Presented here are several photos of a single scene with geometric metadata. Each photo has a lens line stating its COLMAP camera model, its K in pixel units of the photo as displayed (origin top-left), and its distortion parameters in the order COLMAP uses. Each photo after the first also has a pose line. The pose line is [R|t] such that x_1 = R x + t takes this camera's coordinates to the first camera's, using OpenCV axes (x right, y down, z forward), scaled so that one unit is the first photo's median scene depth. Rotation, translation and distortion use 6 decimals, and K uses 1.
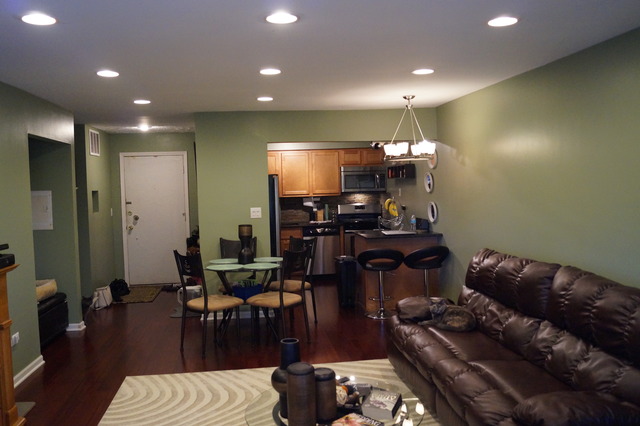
lens RADIAL K [[551.8, 0, 320.0], [0, 551.8, 213.0], [0, 0, 1]] dist [-0.001845, -0.000522]
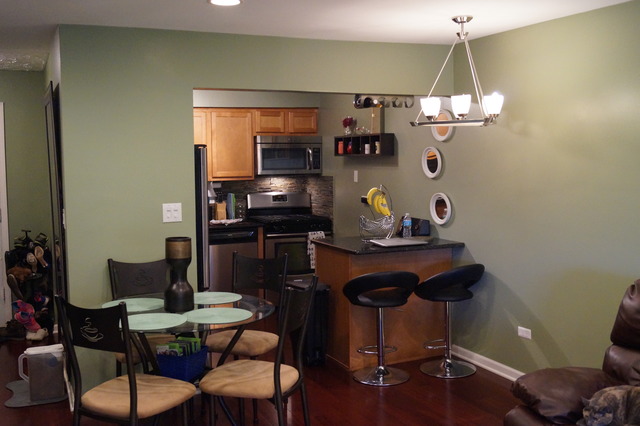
lens RADIAL K [[692.8, 0, 320.0], [0, 692.8, 213.0], [0, 0, 1]] dist [-0.006285, -0.009764]
pose [[0.959428, -0.005588, 0.281897, -0.123125], [-0.000416, 0.999774, 0.021235, -0.010798], [-0.281952, -0.020491, 0.959210, 0.203114]]
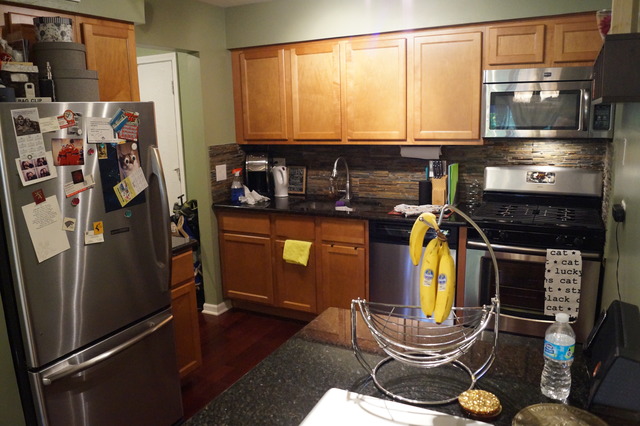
lens RADIAL K [[515.0, 0, 320.0], [0, 515.0, 213.0], [0, 0, 1]] dist [-0.071215, 0.003436]
pose [[0.819653, 0.115464, -0.561104, 0.158190], [-0.028996, 0.986584, 0.160662, -0.041073], [0.572126, -0.115417, 0.812004, 0.655346]]
